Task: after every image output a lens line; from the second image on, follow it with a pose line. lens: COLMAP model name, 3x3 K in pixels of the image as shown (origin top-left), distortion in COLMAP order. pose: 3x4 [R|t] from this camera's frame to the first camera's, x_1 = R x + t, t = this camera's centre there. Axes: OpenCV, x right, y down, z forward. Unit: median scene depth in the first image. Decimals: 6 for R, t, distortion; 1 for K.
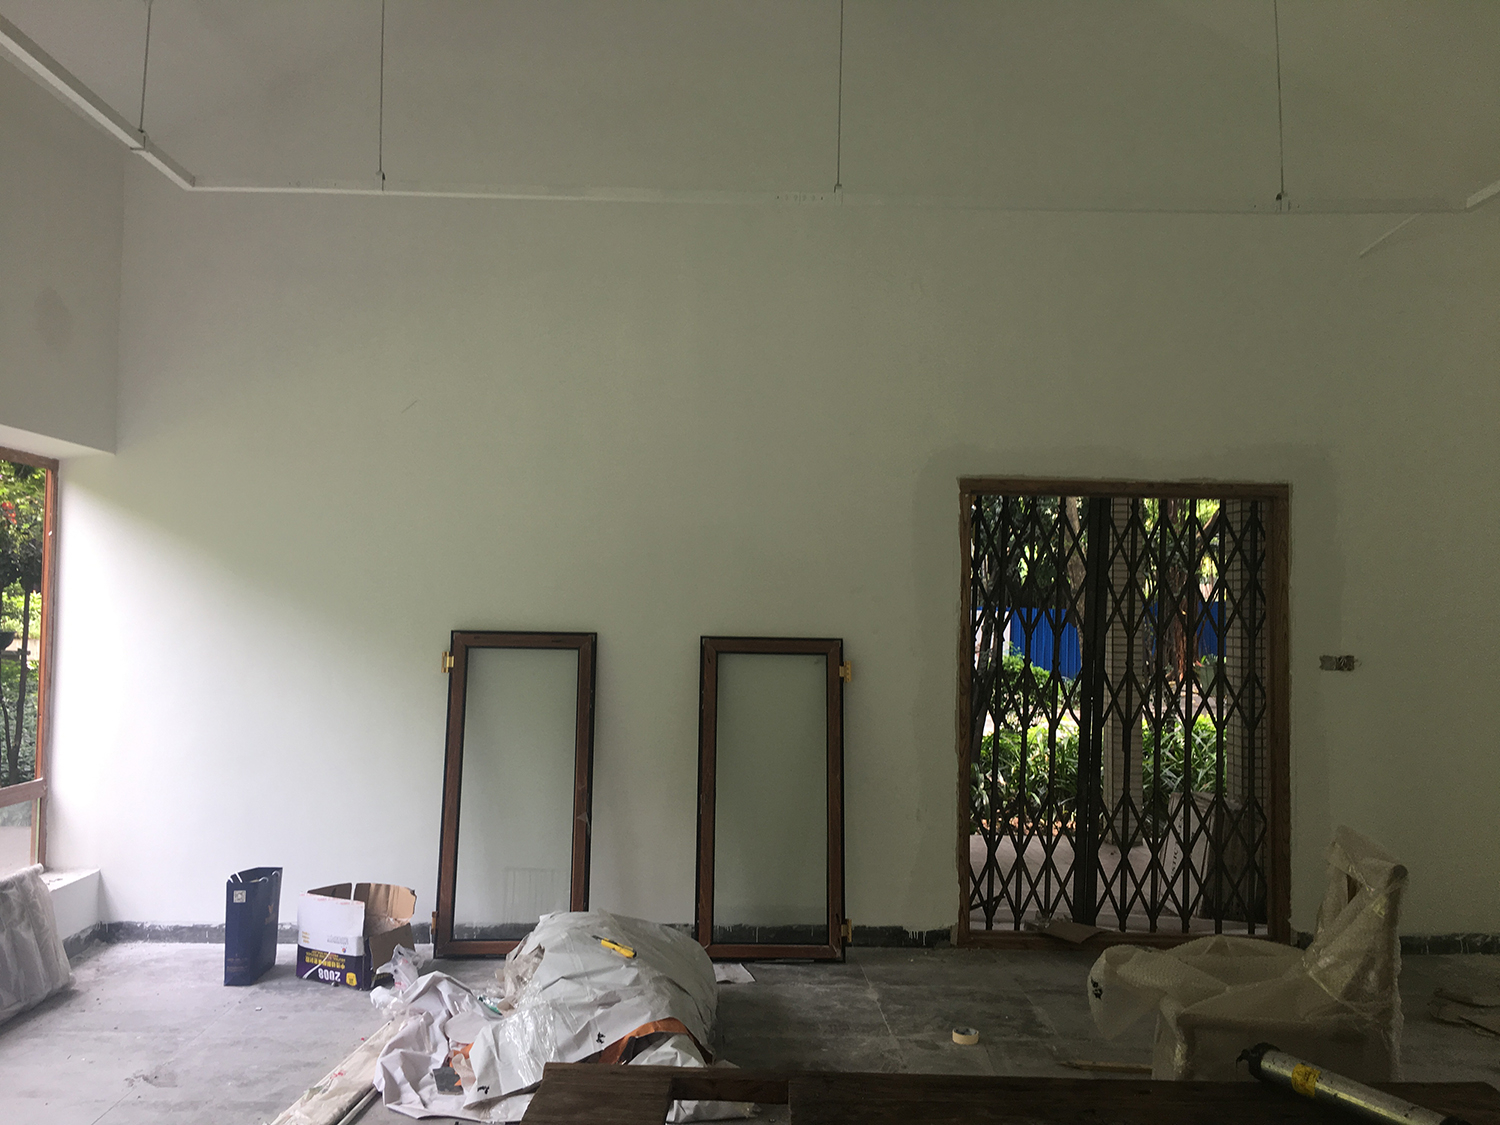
lens RADIAL K [[1286.1, 0, 748.7], [0, 1286.1, 556.6], [0, 0, 1]] dist [0.055218, -0.044981]
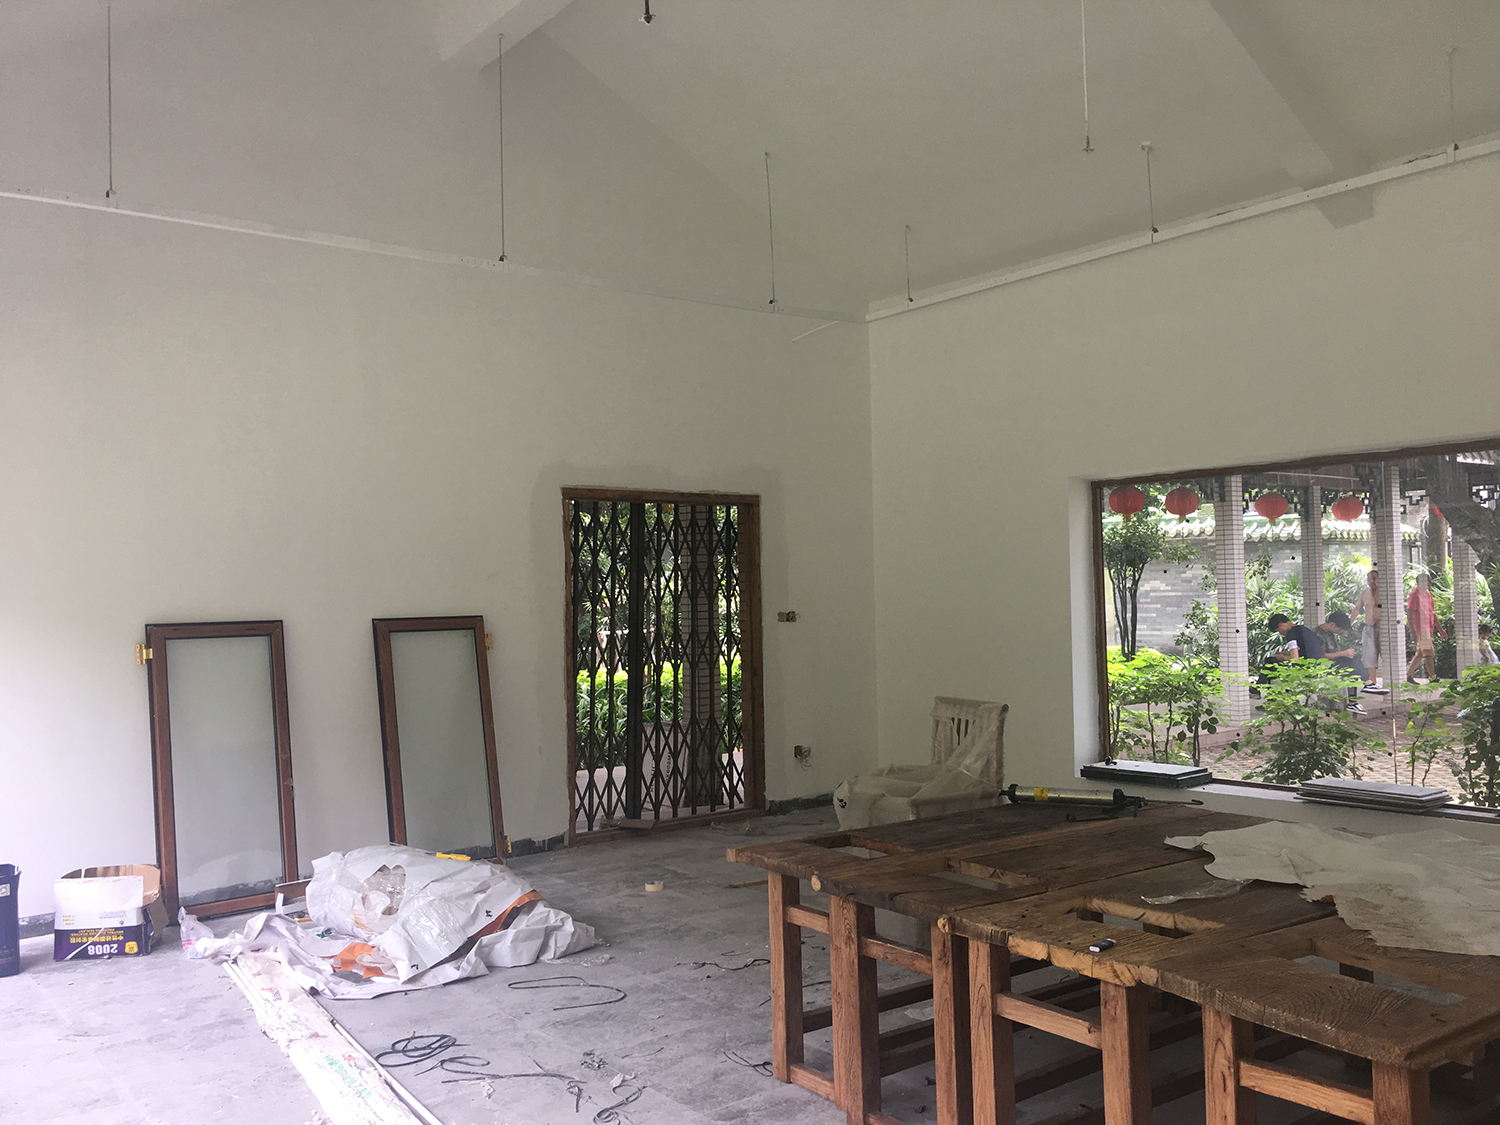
lens RADIAL K [[1286.1, 0, 750.0], [0, 1286.1, 569.4], [0, 0, 1]] dist [0.055218, -0.044981]
pose [[0.798291, -0.023452, 0.601815, -0.473921], [0.012862, 0.999678, 0.021896, -0.004817], [-0.602134, -0.009739, 0.798336, -0.149448]]
